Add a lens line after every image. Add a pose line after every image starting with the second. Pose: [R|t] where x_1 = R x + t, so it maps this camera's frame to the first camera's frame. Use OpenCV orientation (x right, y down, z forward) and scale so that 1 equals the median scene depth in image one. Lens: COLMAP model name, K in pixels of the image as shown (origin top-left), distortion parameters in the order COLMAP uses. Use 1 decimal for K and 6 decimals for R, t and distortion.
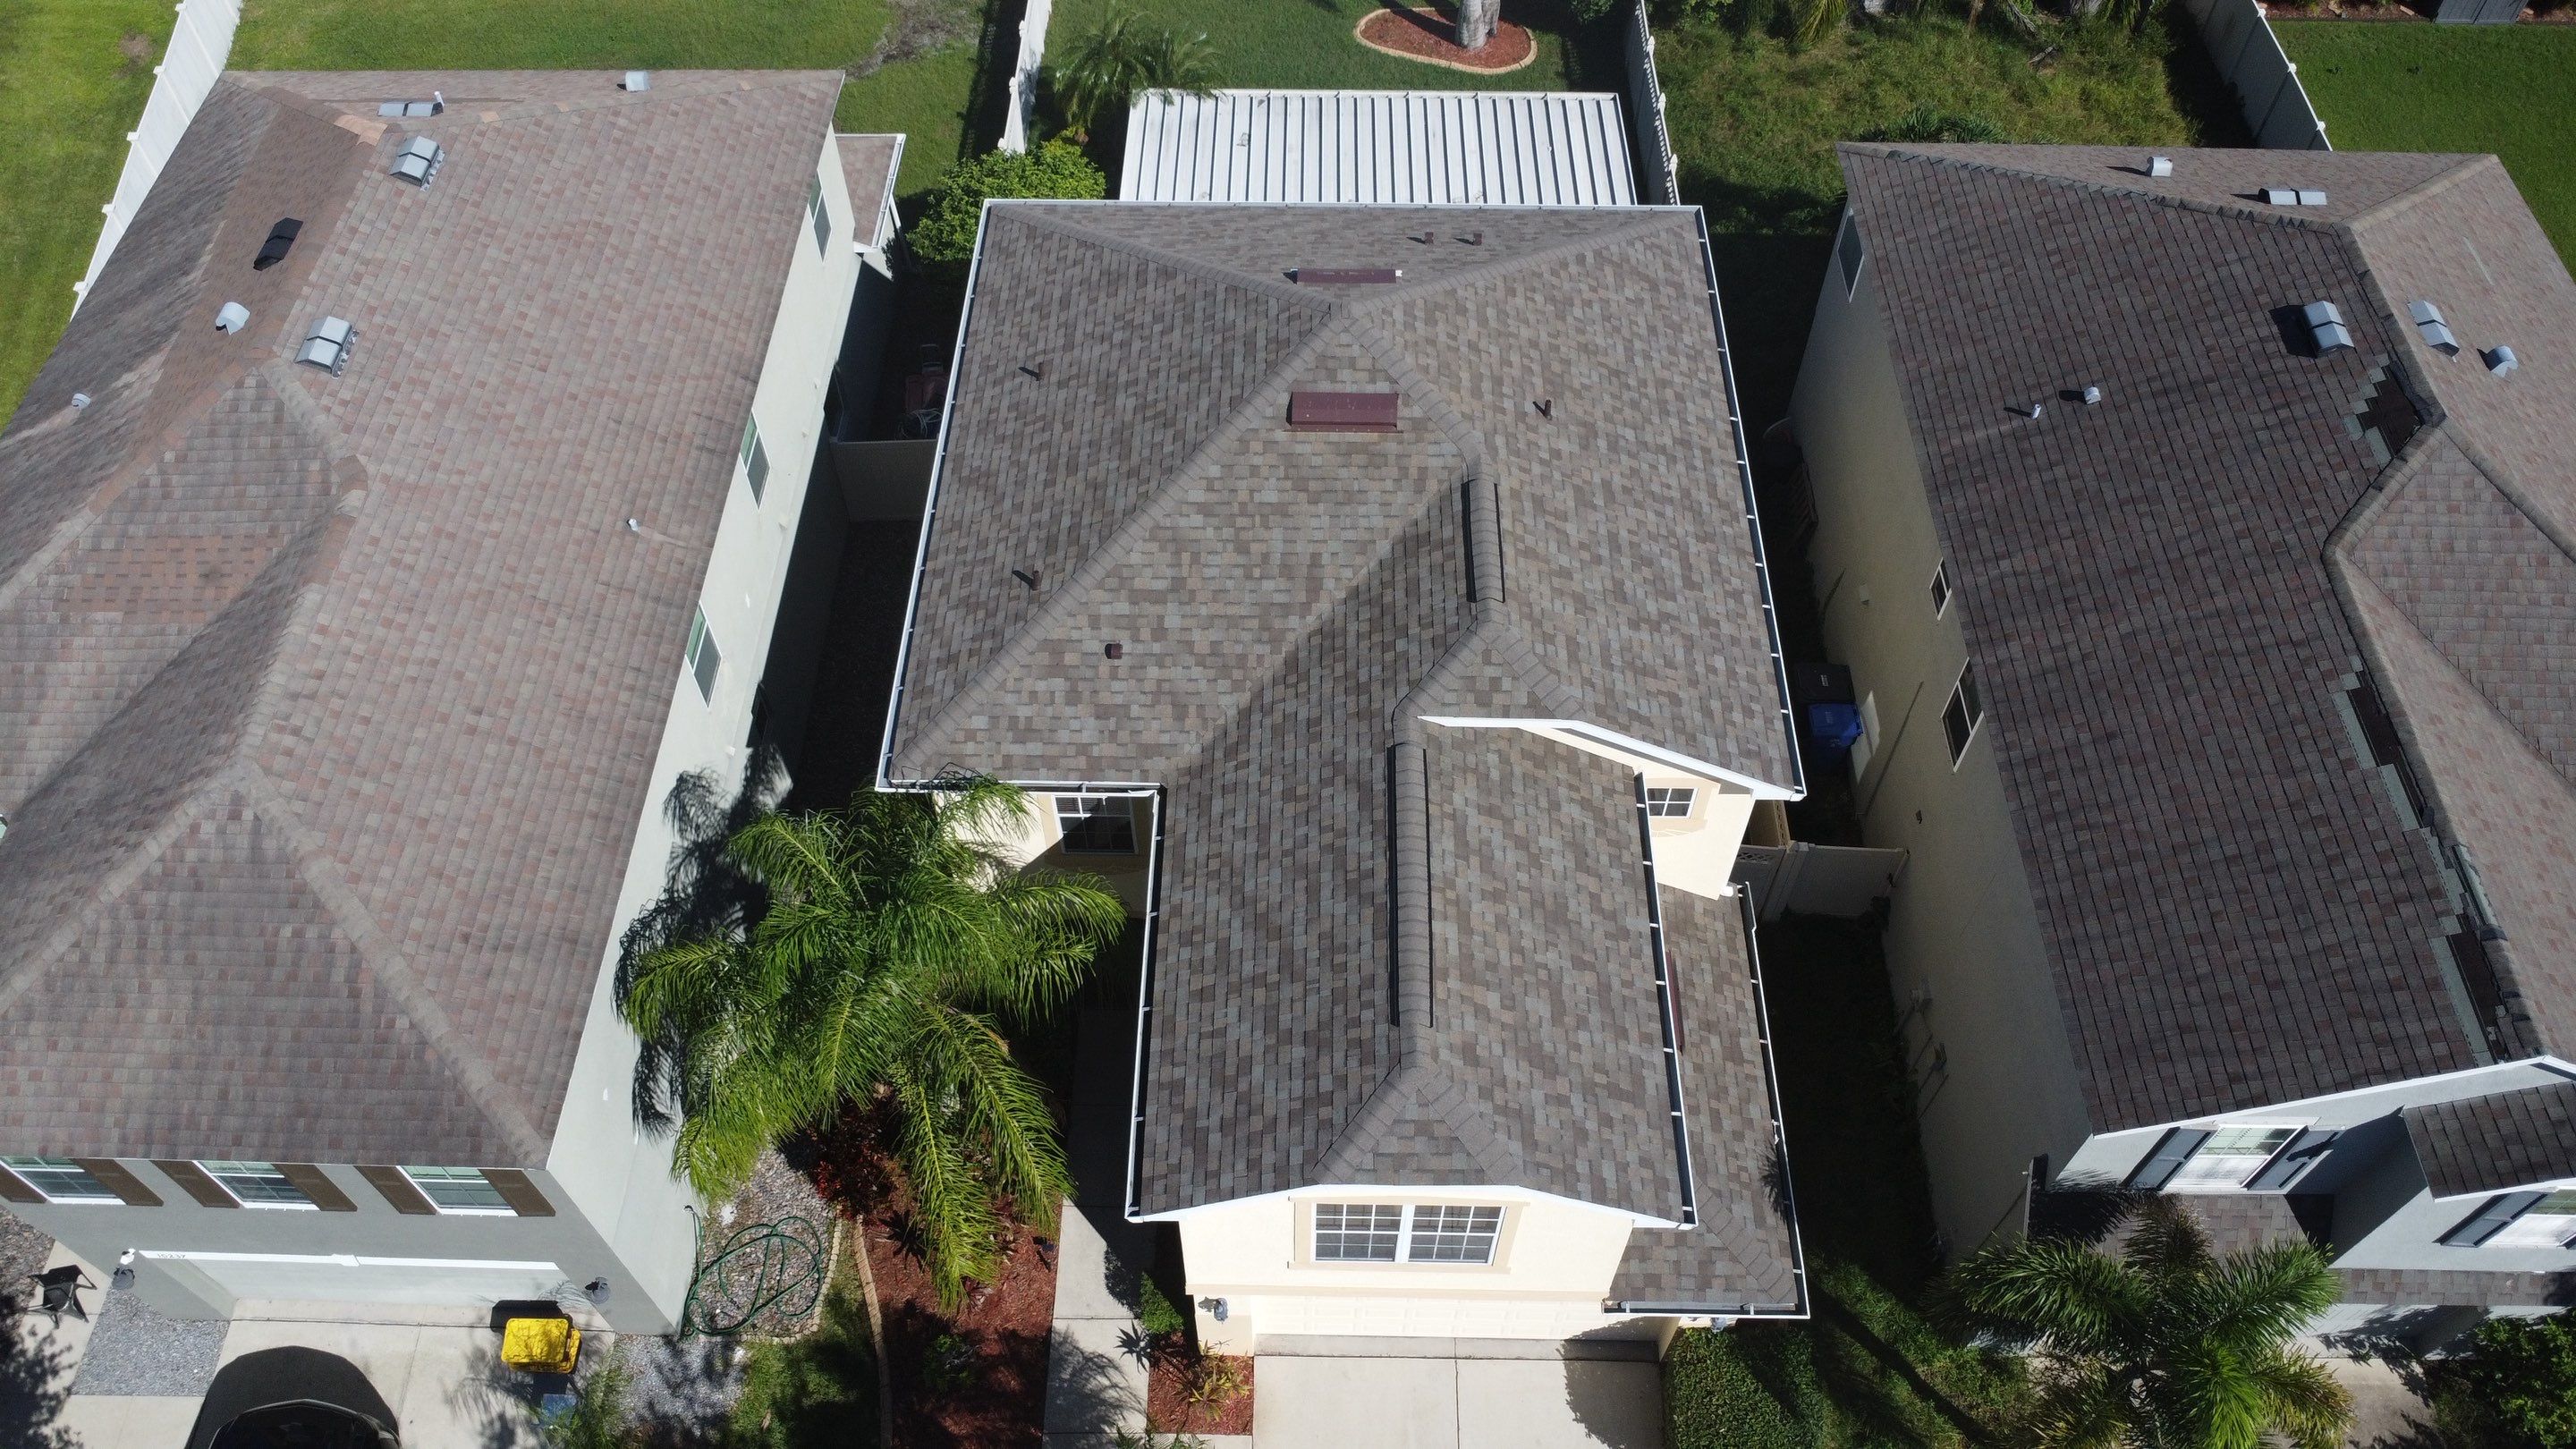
lens RADIAL K [[1875.5, 0, 1280.9], [0, 1875.5, 713.2], [0, 0, 1]] dist [-0.026476, -0.014607]
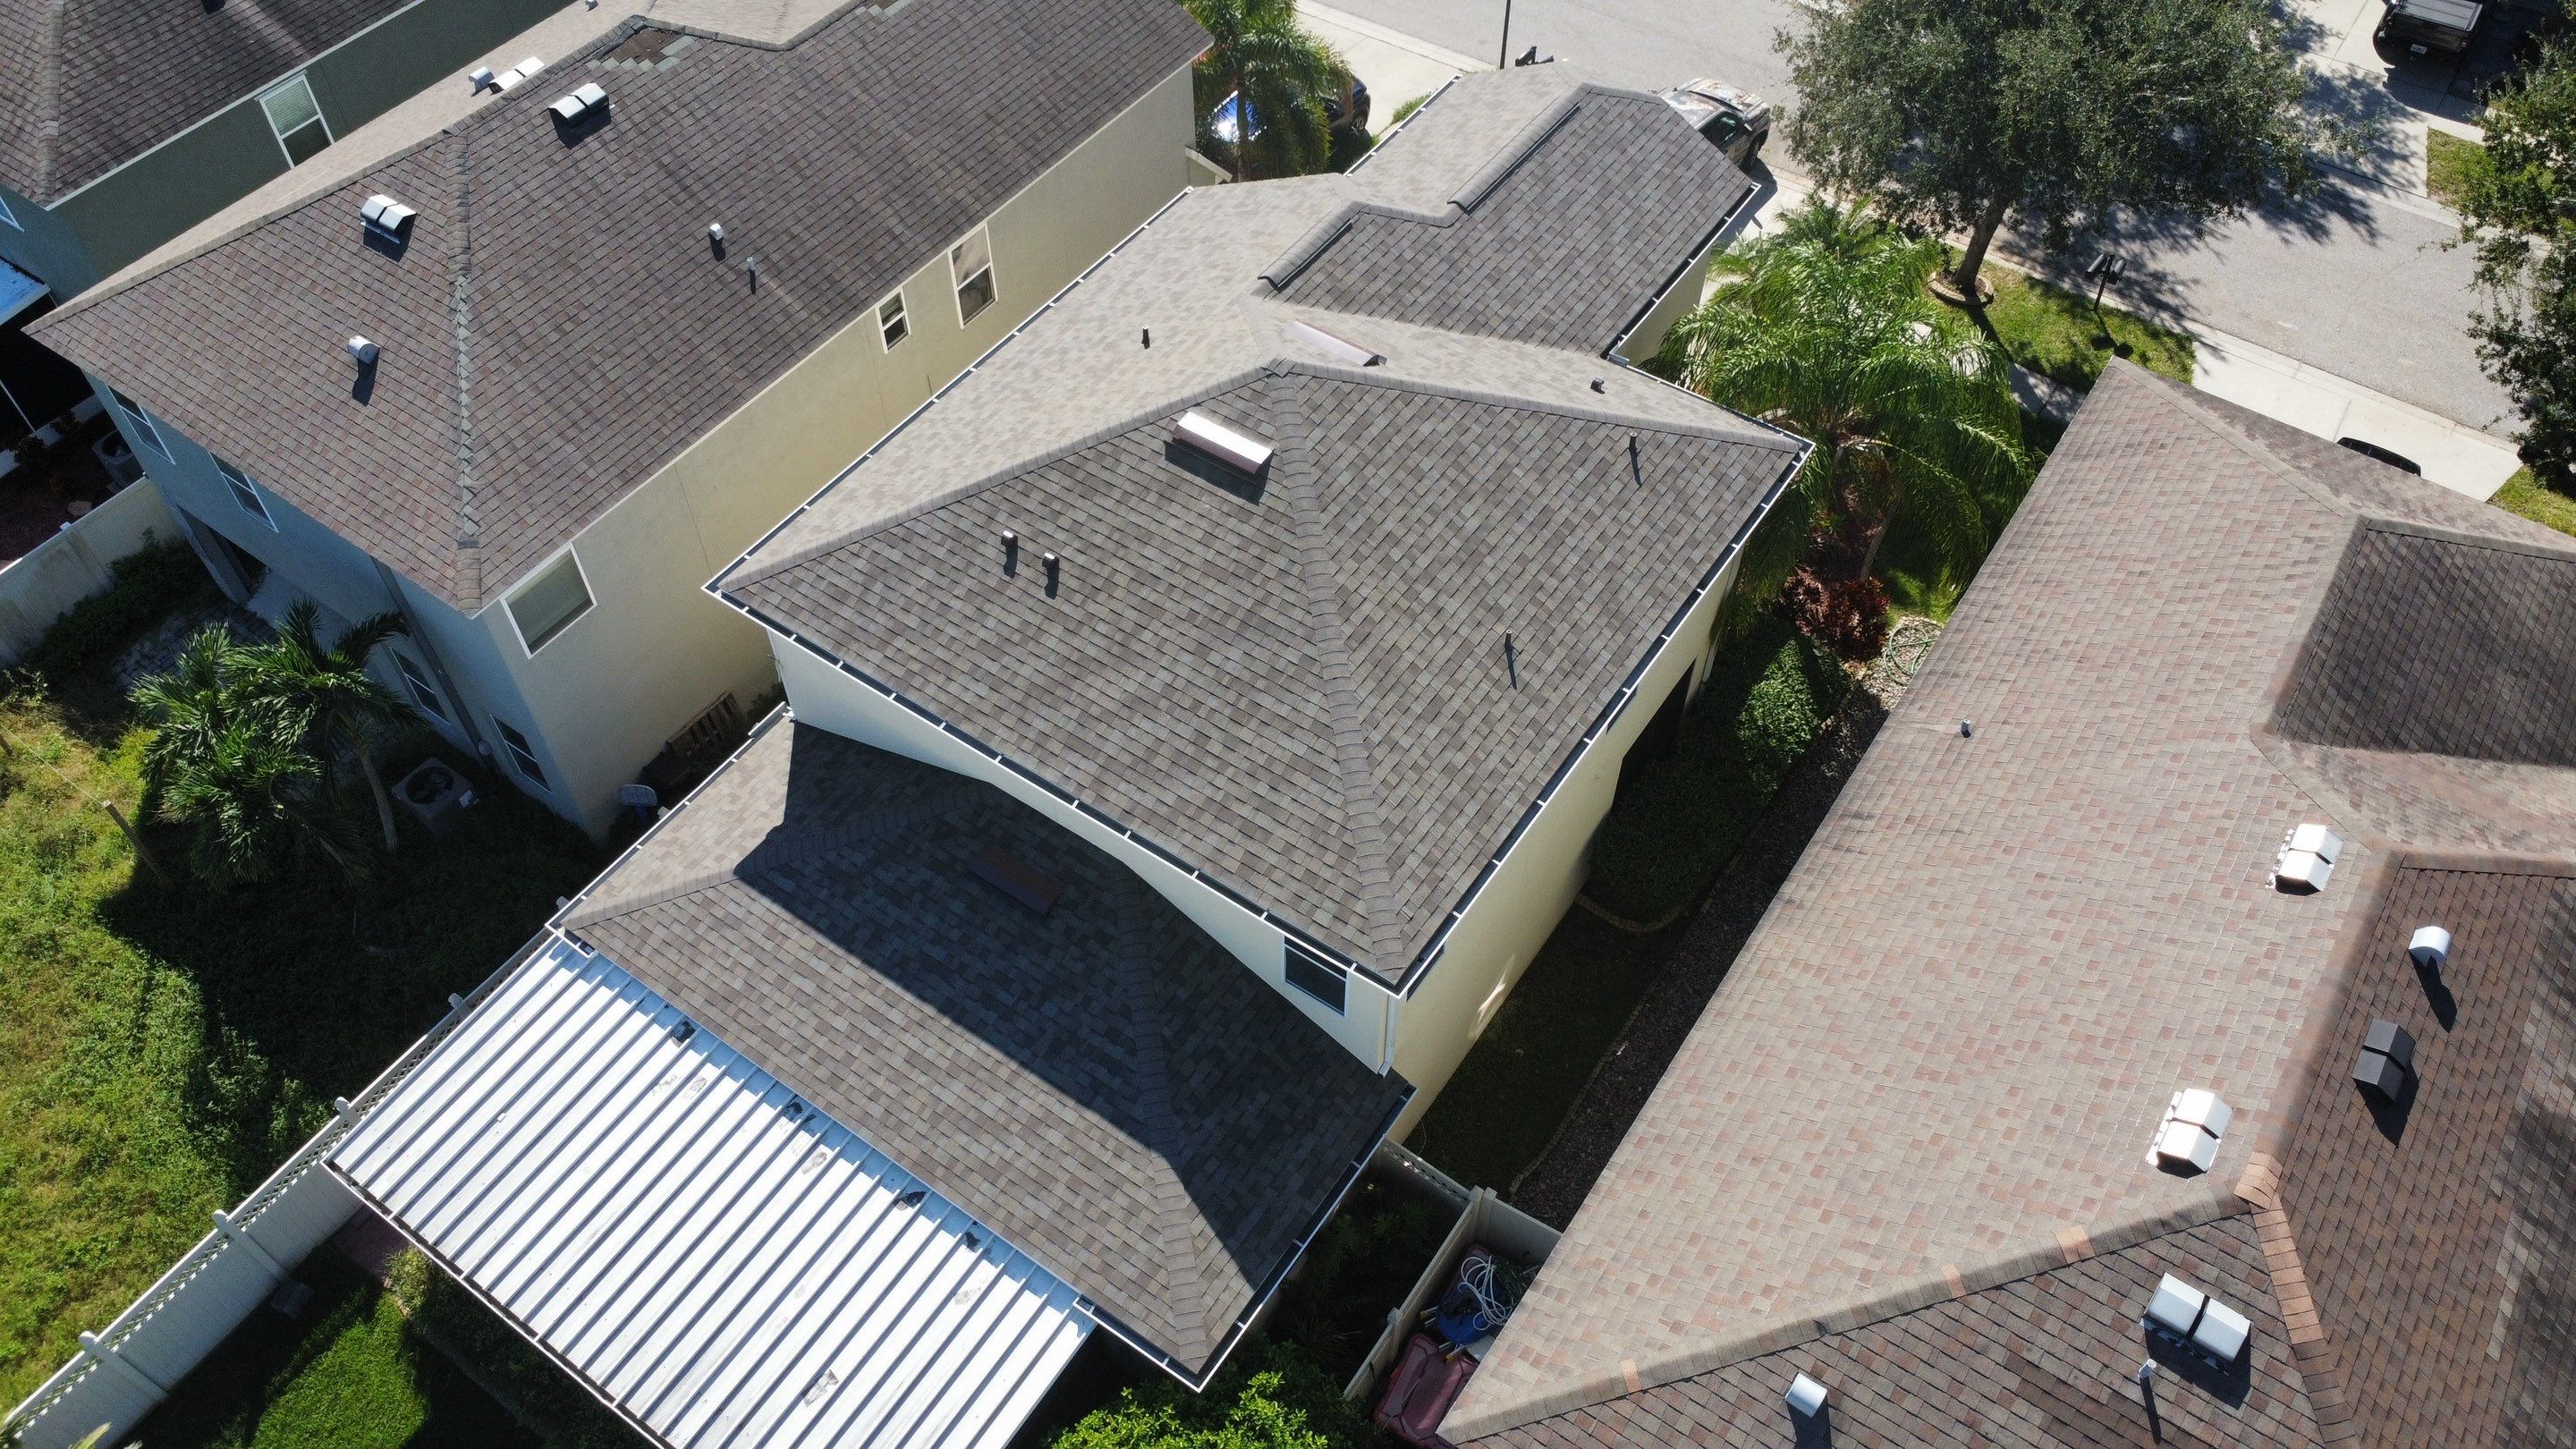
lens RADIAL K [[1875.5, 0, 1280.2], [0, 1875.5, 717.8], [0, 0, 1]] dist [-0.026476, -0.014607]
pose [[-0.833416, -0.424832, 0.353462, -0.414778], [0.445350, -0.137574, 0.884724, -1.159197], [-0.327232, 0.894757, 0.303855, 0.875067]]
